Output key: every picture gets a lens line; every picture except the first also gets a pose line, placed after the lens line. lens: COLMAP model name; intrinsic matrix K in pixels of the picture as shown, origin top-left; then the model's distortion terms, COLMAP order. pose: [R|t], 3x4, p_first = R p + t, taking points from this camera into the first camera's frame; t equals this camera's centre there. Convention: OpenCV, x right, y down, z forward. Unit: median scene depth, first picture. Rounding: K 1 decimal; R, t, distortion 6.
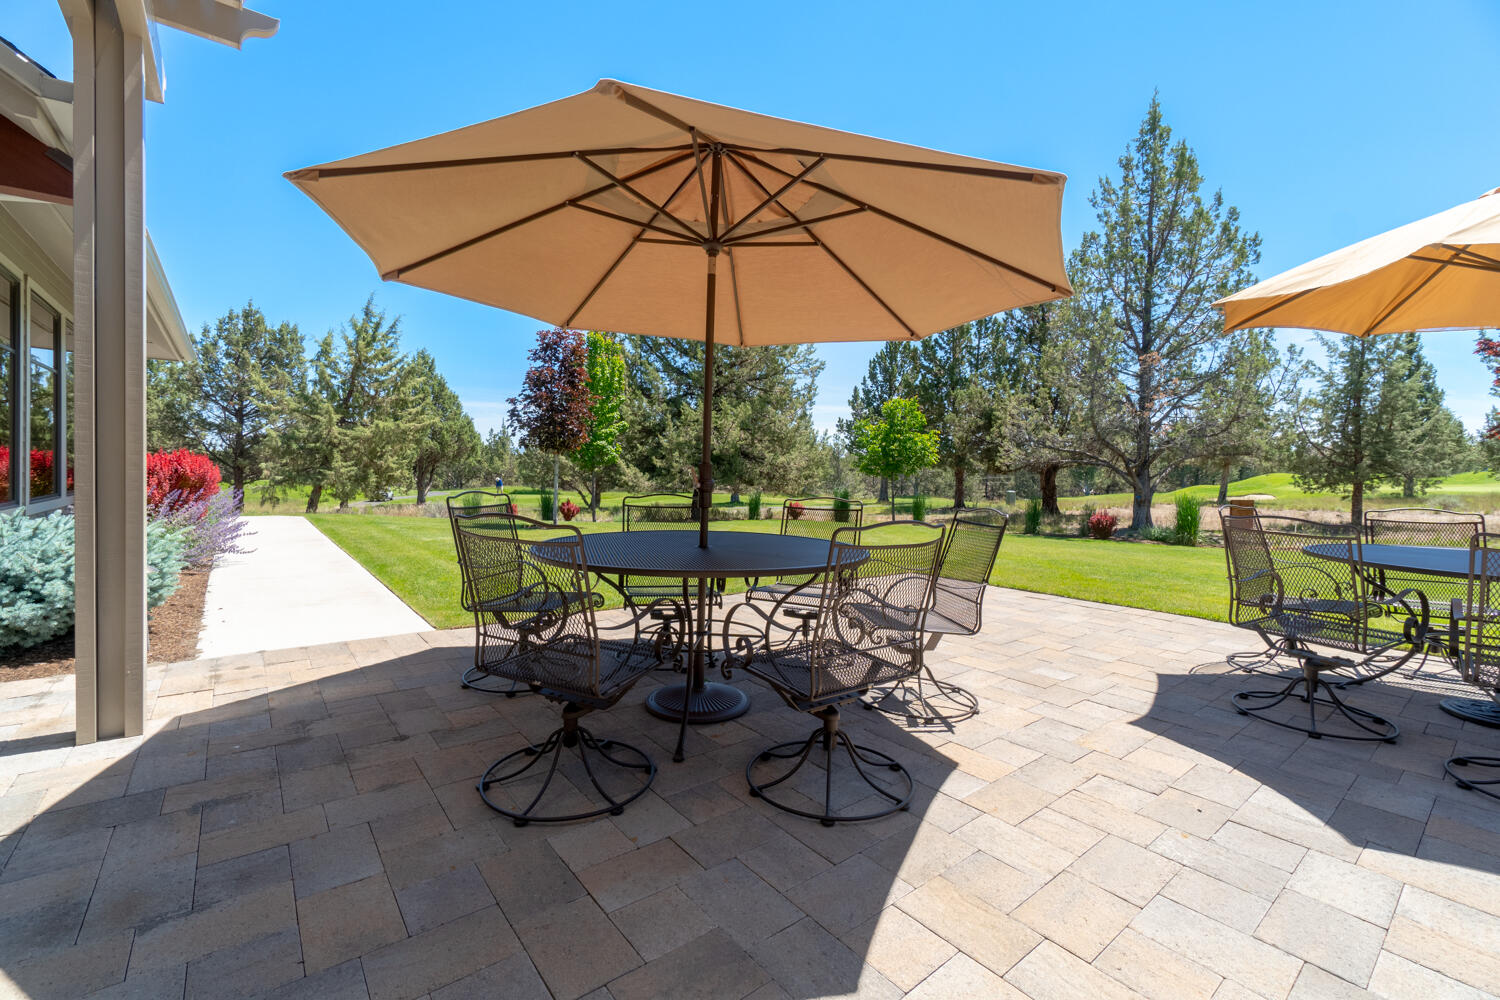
lens RADIAL K [[645.3, 0, 752.2], [0, 645.3, 495.5], [0, 0, 1]] dist [0.003084, 0.000284]
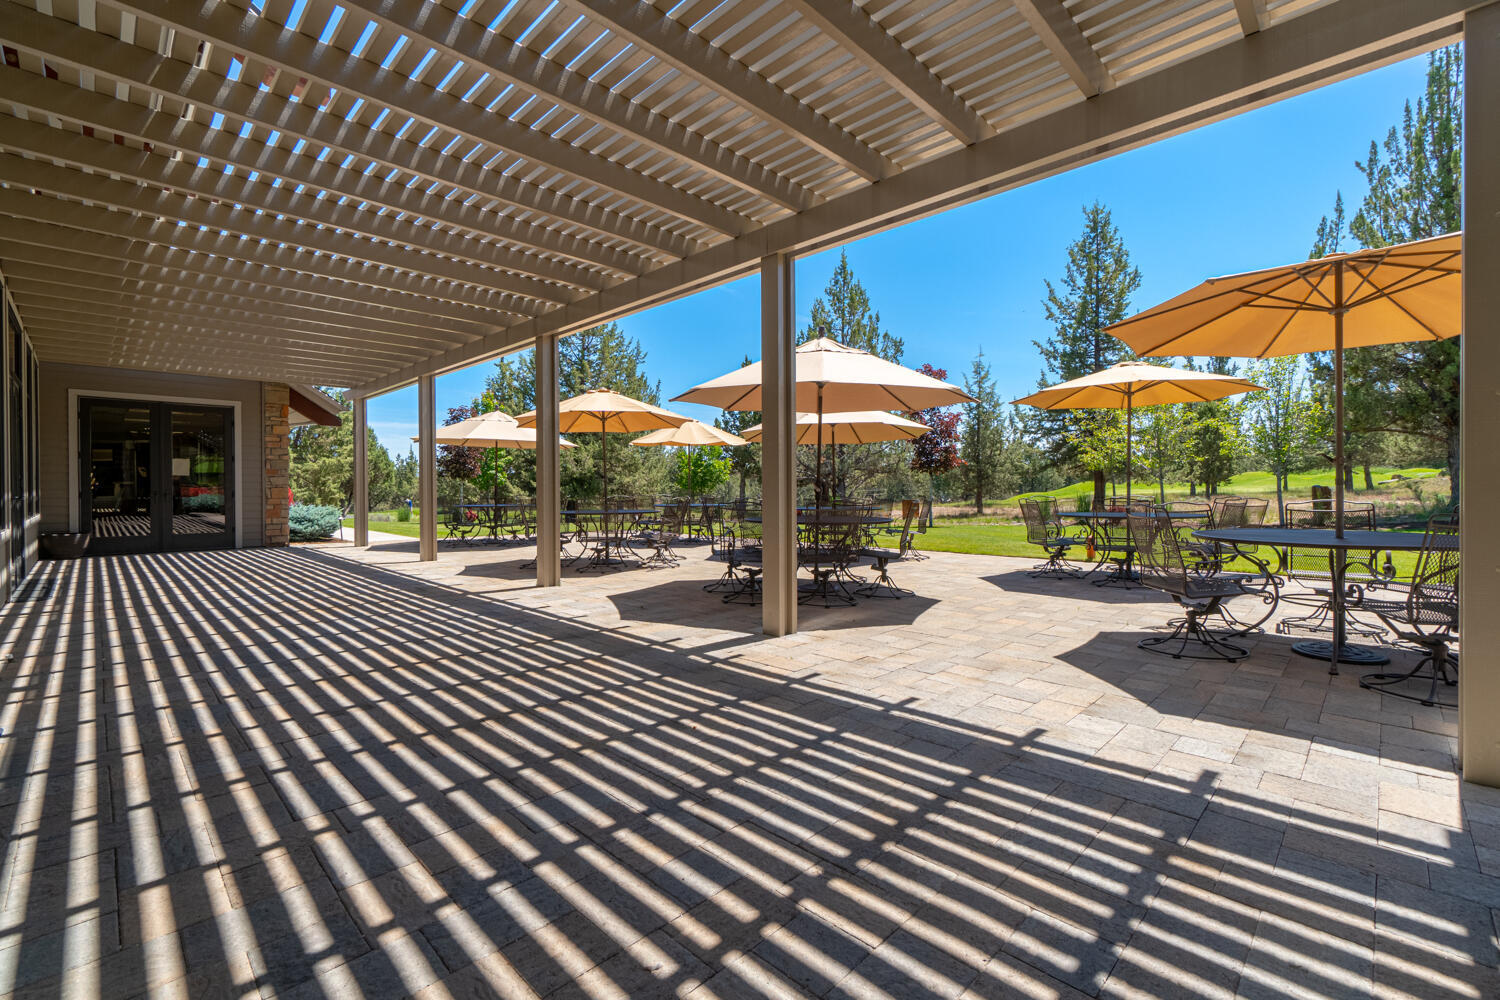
lens RADIAL K [[645.3, 0, 750.0], [0, 645.3, 501.1], [0, 0, 1]] dist [0.003084, 0.000284]
pose [[0.992422, -0.024918, 0.120323, 0.137481], [0.027061, 0.999502, -0.016214, 0.021115], [-0.119859, 0.019348, 0.992602, -0.434269]]
